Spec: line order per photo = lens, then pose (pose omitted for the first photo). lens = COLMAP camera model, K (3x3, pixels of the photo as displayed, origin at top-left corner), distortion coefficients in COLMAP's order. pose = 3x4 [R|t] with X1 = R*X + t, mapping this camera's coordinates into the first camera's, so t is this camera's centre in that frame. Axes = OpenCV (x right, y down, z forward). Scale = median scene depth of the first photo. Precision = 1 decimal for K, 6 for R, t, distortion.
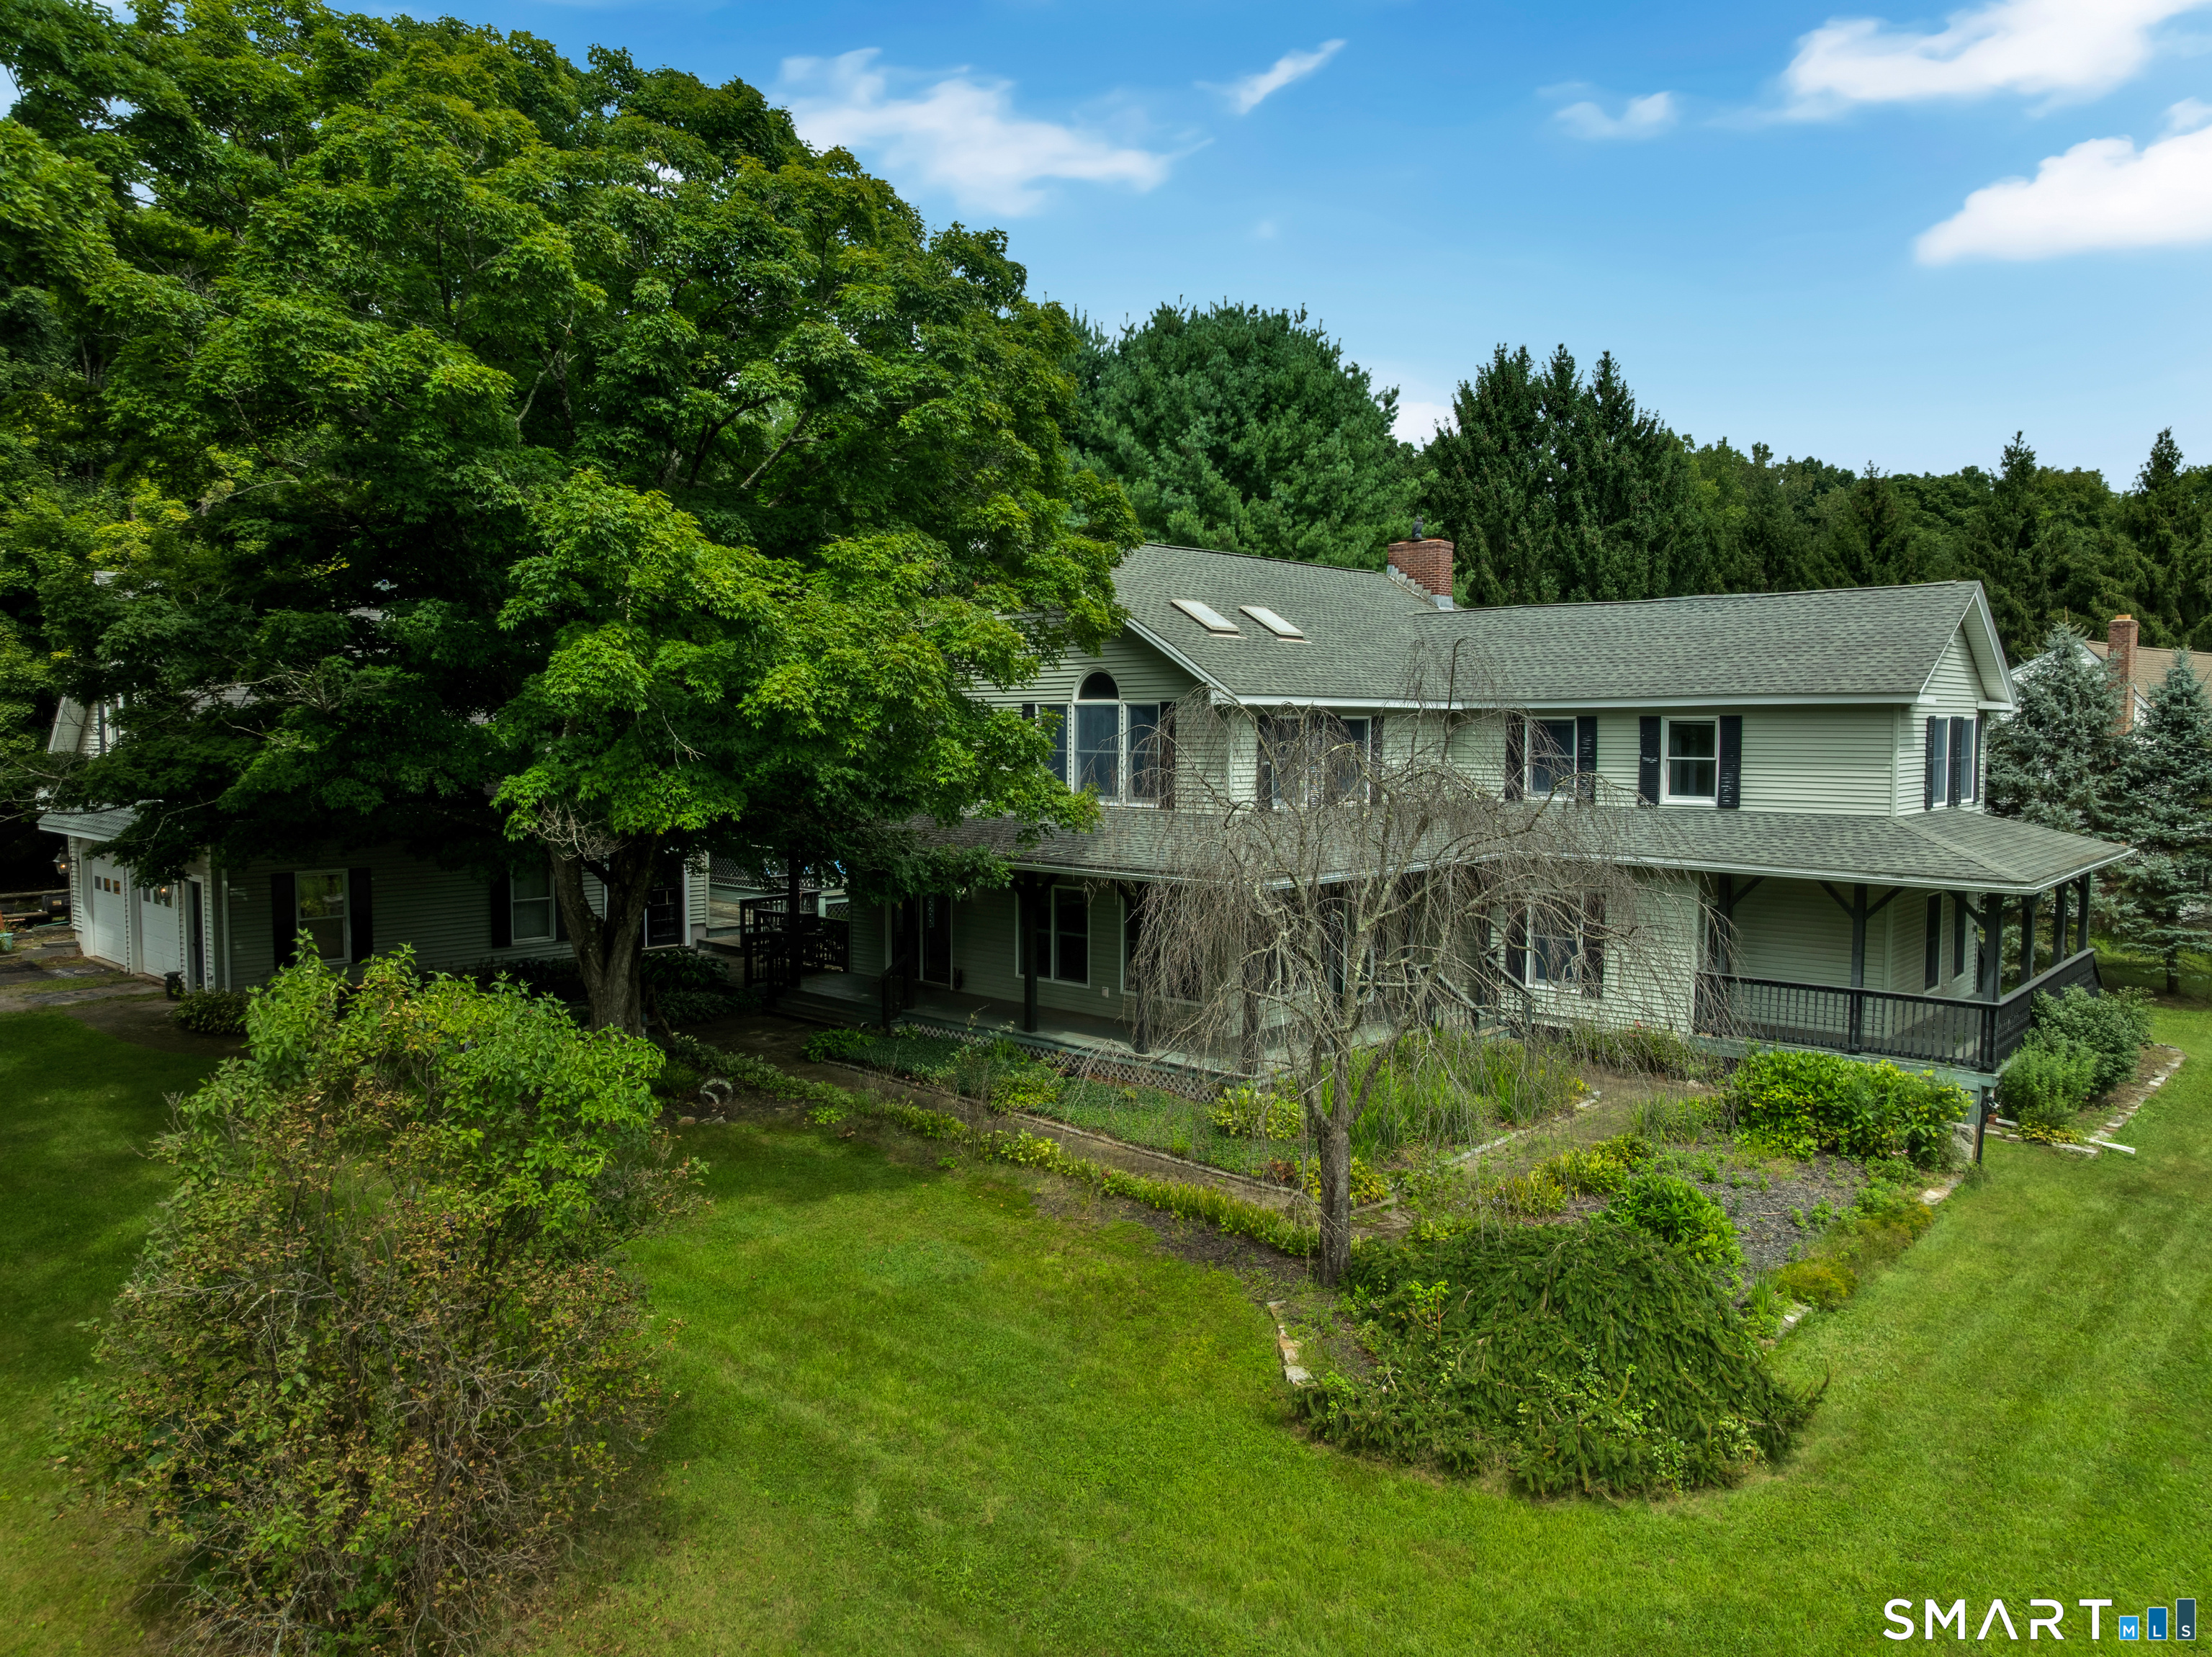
lens RADIAL K [[1574.4, 0, 1106.0], [0, 1574.4, 828.5], [0, 0, 1]] dist [-0.034715, 0.004544]
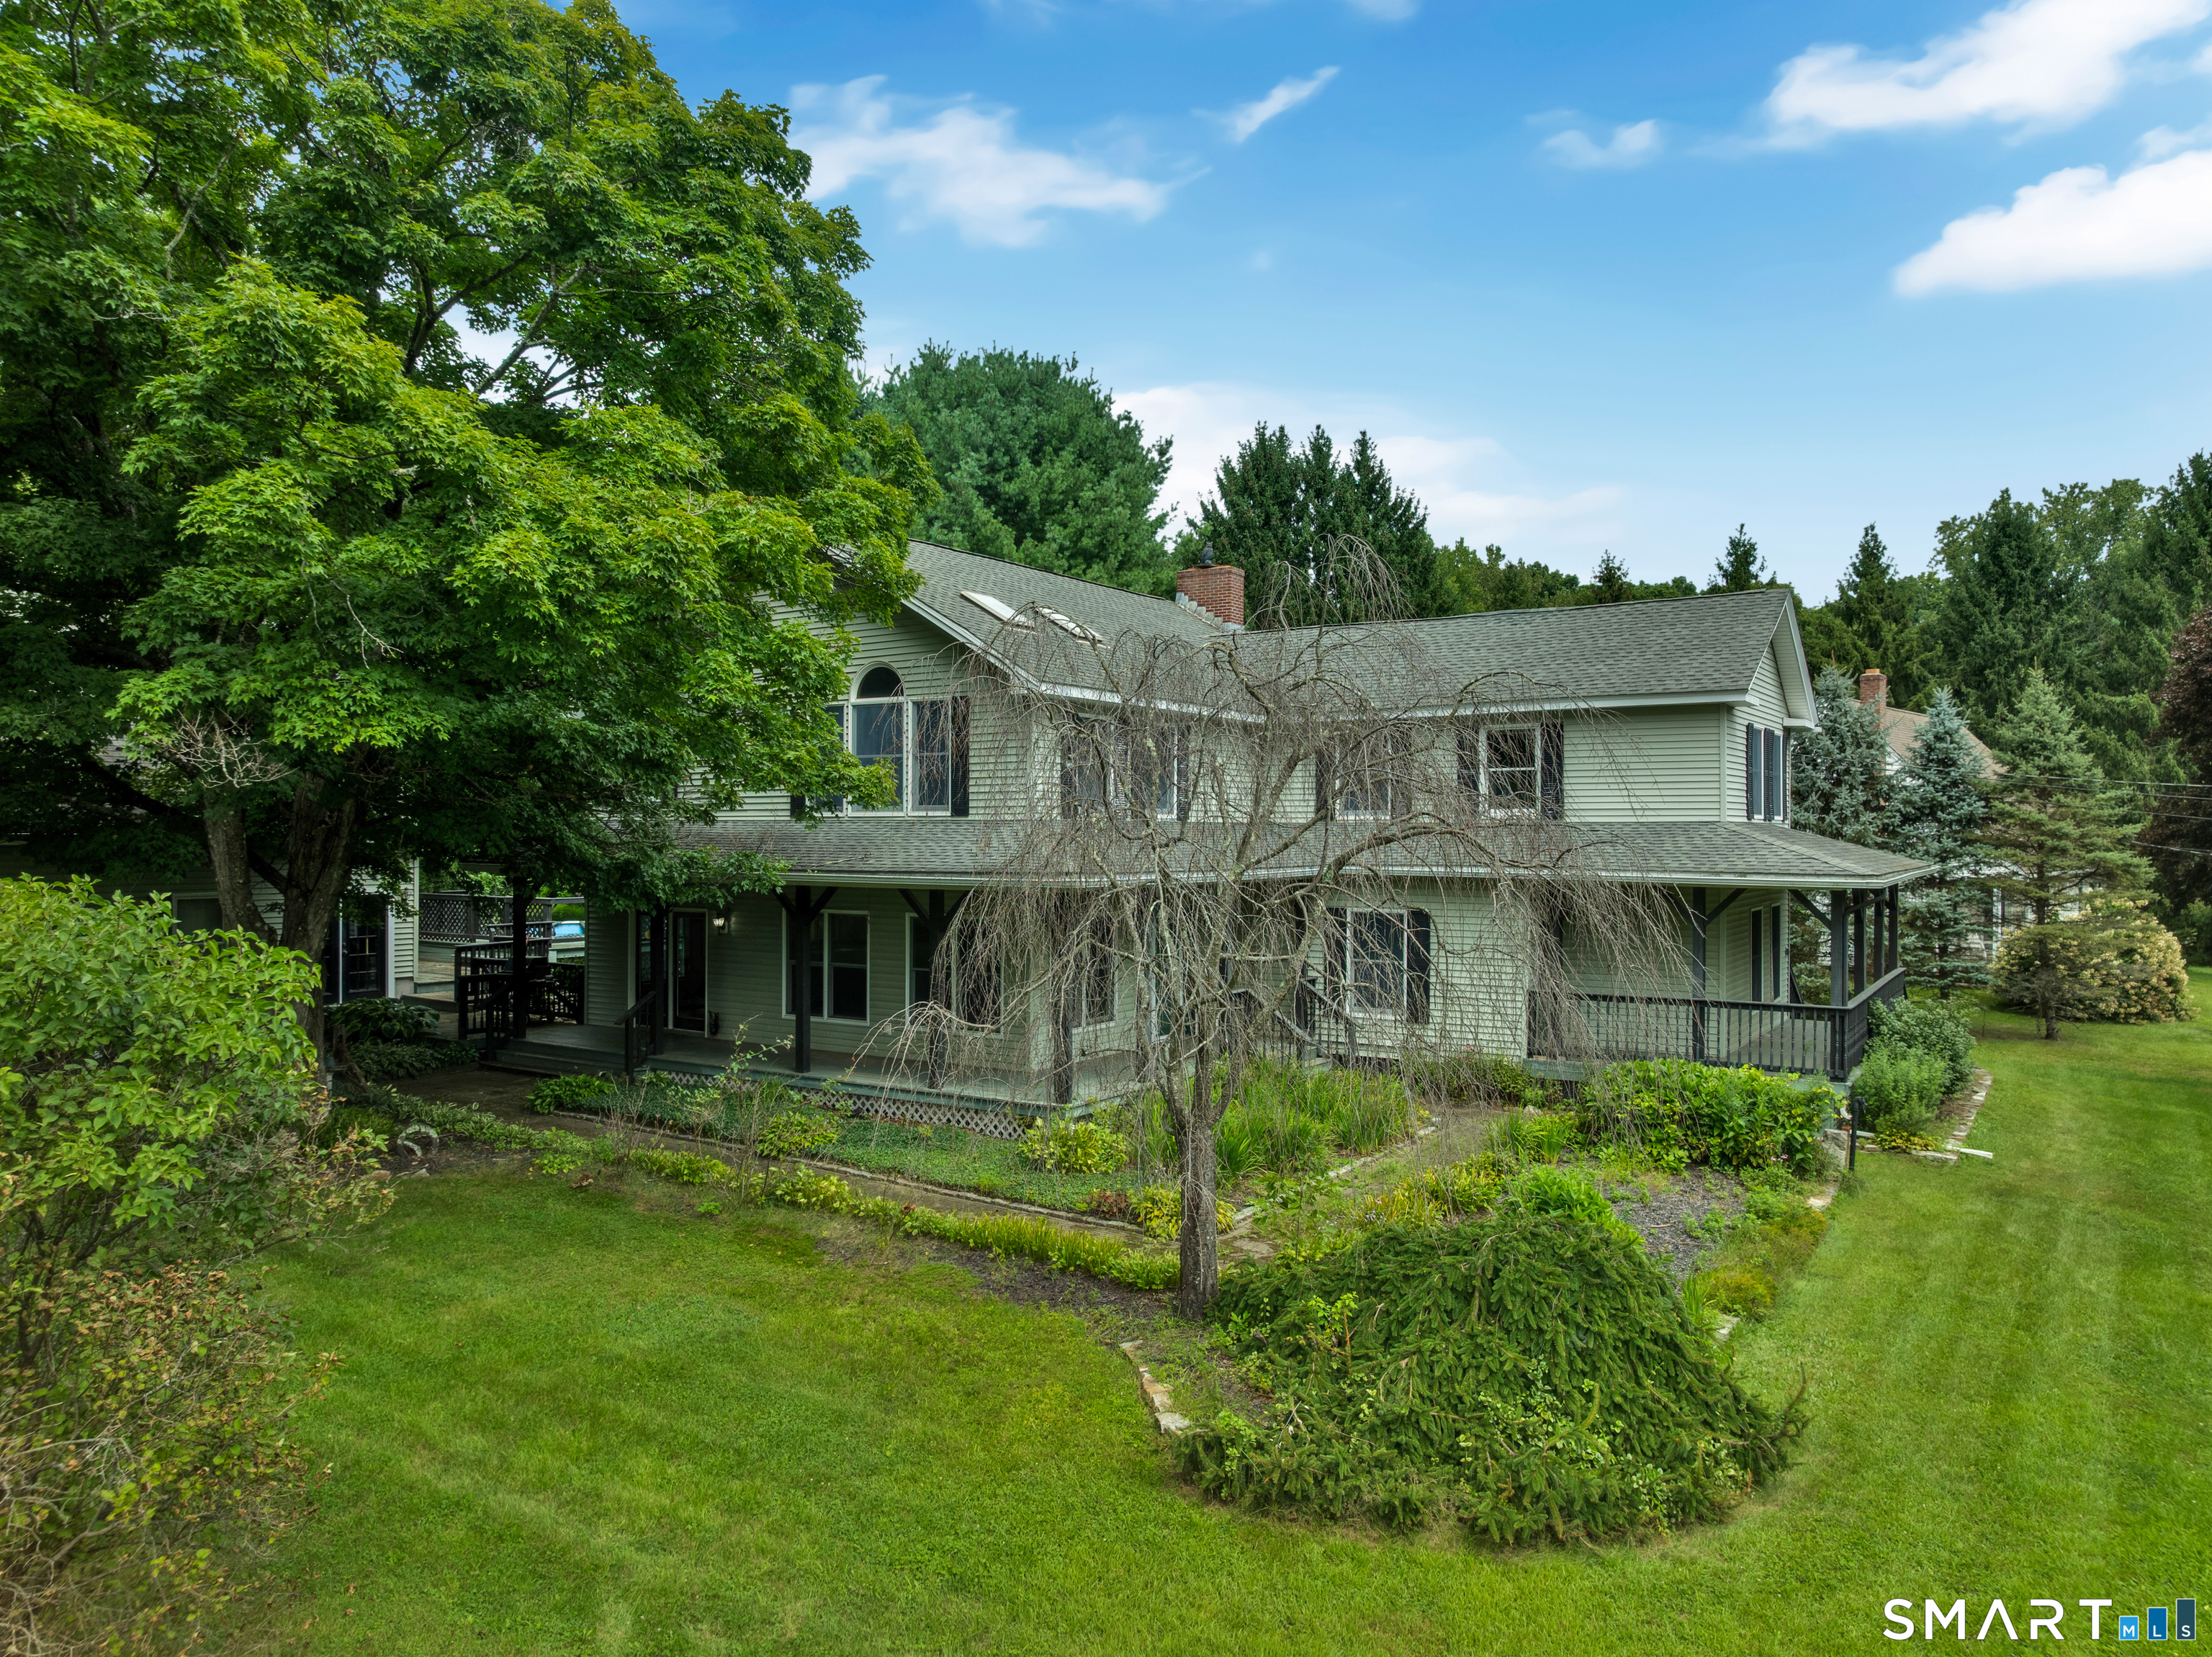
lens RADIAL K [[1574.4, 0, 1106.0], [0, 1574.4, 828.5], [0, 0, 1]] dist [-0.034715, 0.004544]
pose [[0.987121, -0.000147, 0.159974, -0.031724], [0.011419, 0.997513, -0.069546, 0.084936], [-0.159566, 0.070477, 0.984668, 0.167533]]
